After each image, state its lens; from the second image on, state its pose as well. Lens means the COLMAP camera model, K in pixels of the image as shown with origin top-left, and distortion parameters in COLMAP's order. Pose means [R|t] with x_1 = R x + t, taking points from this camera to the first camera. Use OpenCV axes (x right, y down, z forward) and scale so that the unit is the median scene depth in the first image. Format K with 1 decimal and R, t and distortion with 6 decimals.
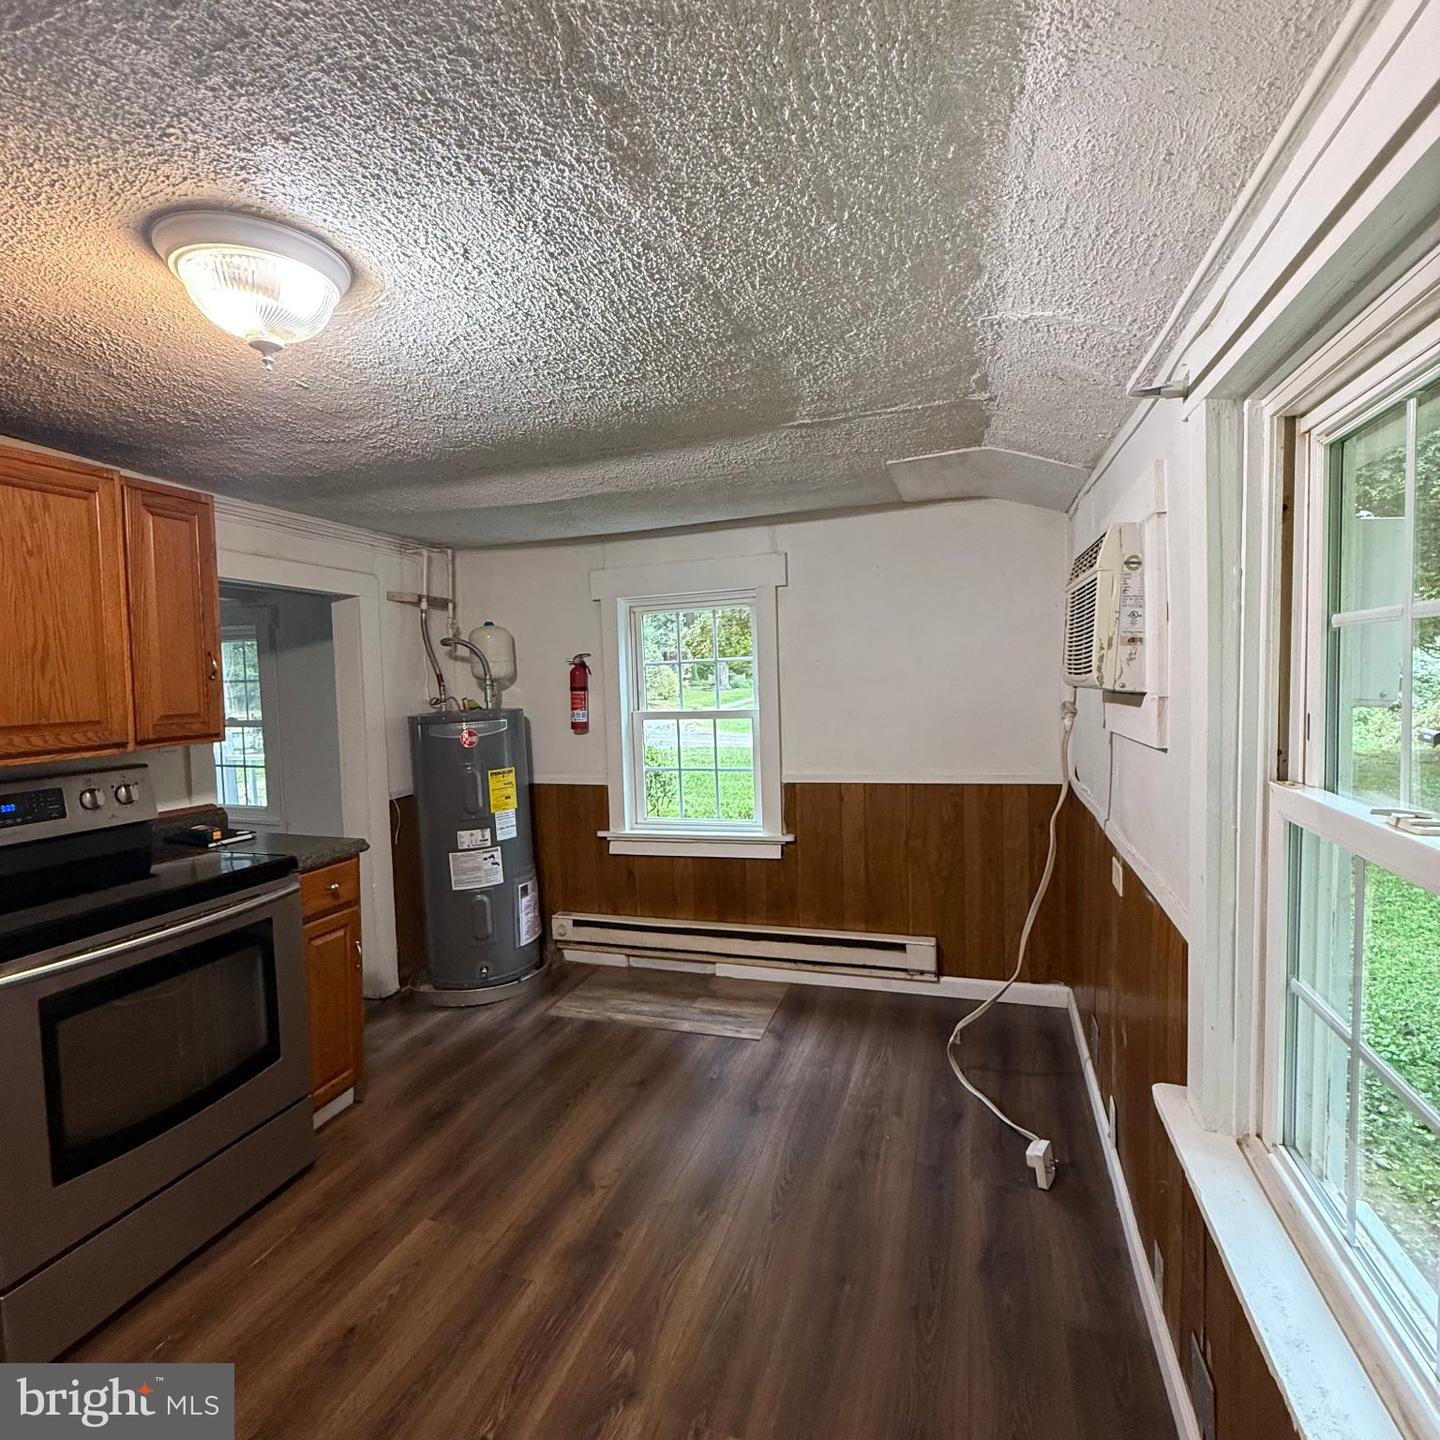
lens RADIAL K [[785.7, 0, 720.0], [0, 785.7, 720.0], [0, 0, 1]] dist [-0.004842, -0.000670]
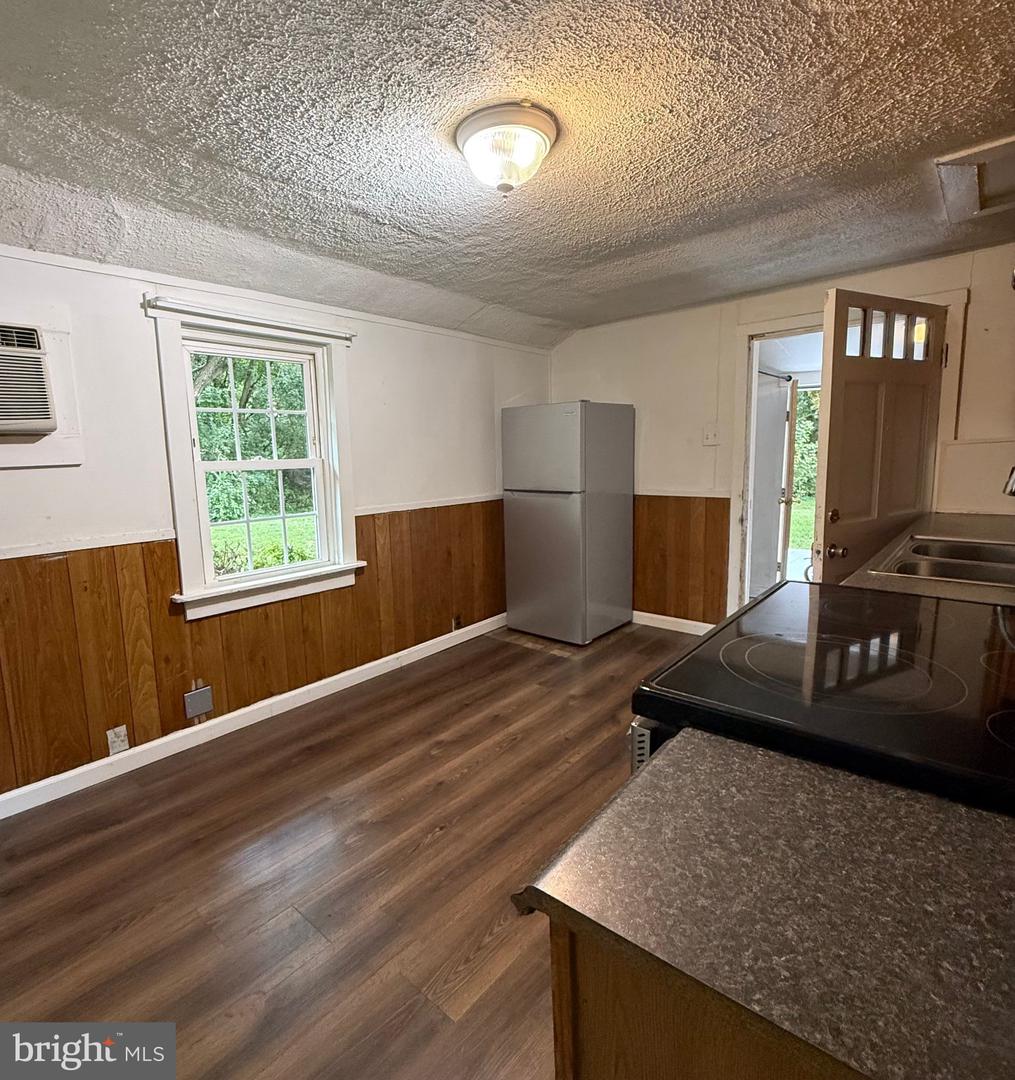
lens RADIAL K [[592.3, 0, 507.5], [0, 592.3, 540.0], [0, 0, 1]] dist [0.017312, 0.000237]
pose [[-0.907850, -0.012744, 0.419101, -0.737840], [0.072942, 0.979497, 0.187791, 0.022890], [-0.412901, 0.201056, -0.888307, 1.540962]]
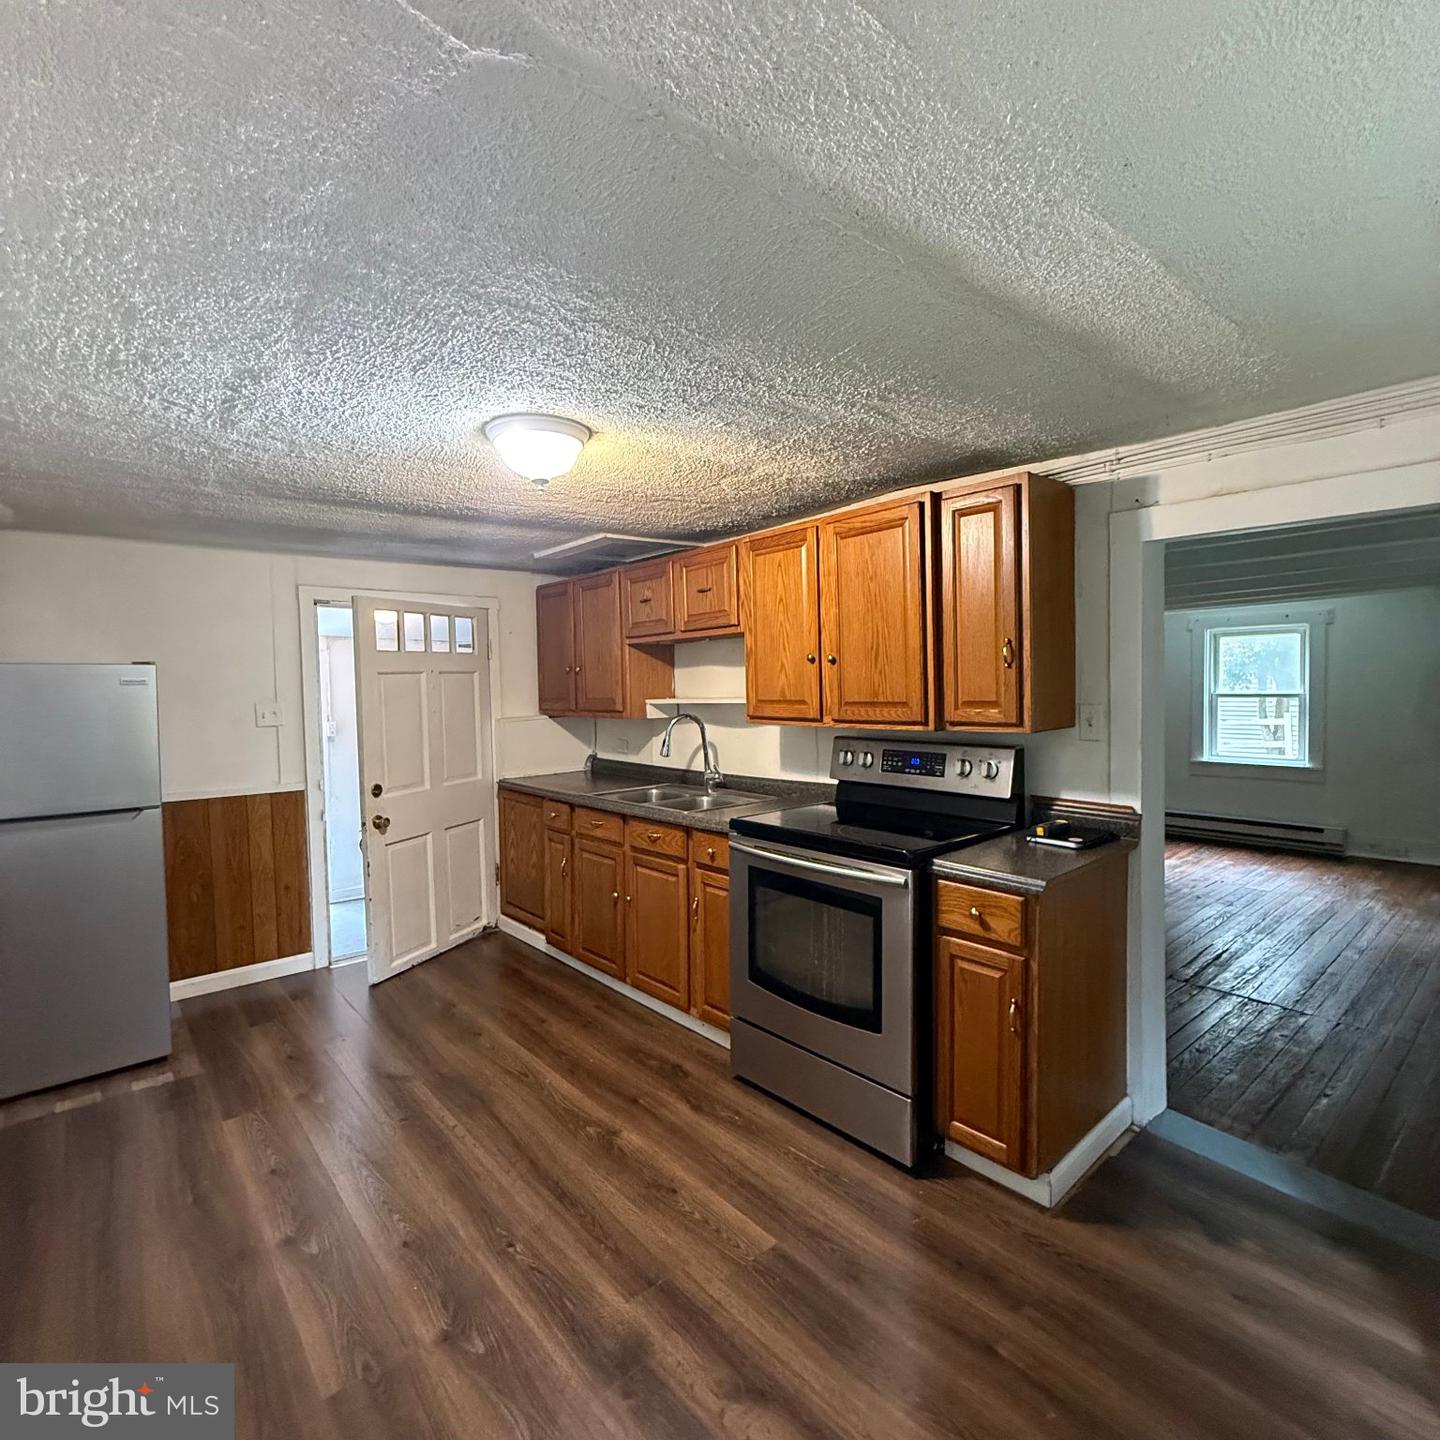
lens RADIAL K [[765.5, 0, 720.0], [0, 765.5, 720.0], [0, 0, 1]] dist [0.003405, -0.001654]
pose [[-0.523350, 0.069822, -0.849252, 0.435055], [-0.021855, 0.995210, 0.095290, -0.086052], [0.851837, 0.068430, -0.519317, 1.479760]]
